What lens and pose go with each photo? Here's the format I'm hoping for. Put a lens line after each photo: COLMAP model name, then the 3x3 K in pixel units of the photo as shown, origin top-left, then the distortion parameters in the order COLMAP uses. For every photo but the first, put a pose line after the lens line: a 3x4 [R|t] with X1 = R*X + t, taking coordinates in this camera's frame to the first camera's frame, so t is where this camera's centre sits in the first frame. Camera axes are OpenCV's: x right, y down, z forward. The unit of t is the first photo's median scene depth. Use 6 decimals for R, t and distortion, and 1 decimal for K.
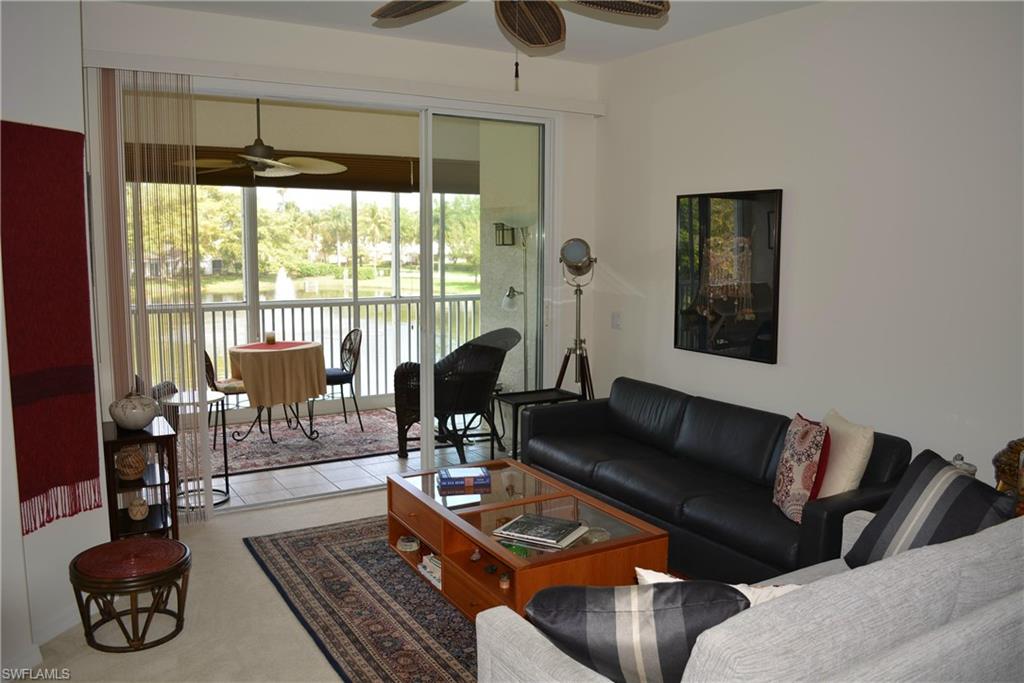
lens RADIAL K [[797.6, 0, 516.5], [0, 797.6, 339.2], [0, 0, 1]] dist [-0.051749, -0.039910]
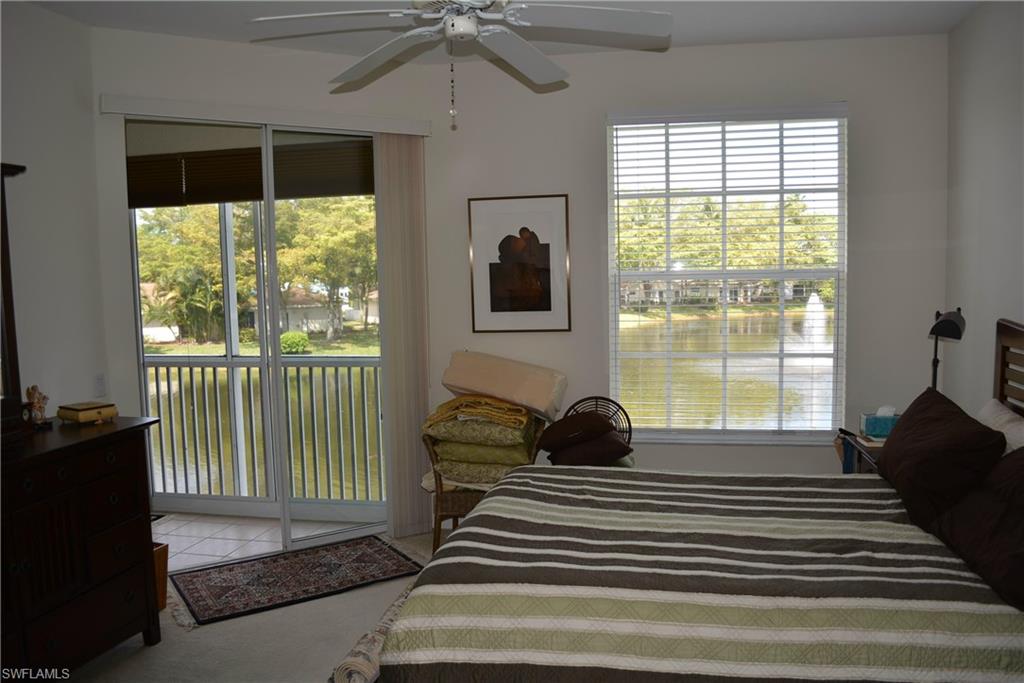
lens RADIAL K [[797.6, 0, 516.5], [0, 797.6, 339.2], [0, 0, 1]] dist [-0.051749, -0.039910]
pose [[0.734071, 0.033539, -0.678244, 0.479149], [-0.054033, 0.998498, -0.009105, -0.073469], [0.676920, 0.043331, 0.734780, 0.660300]]
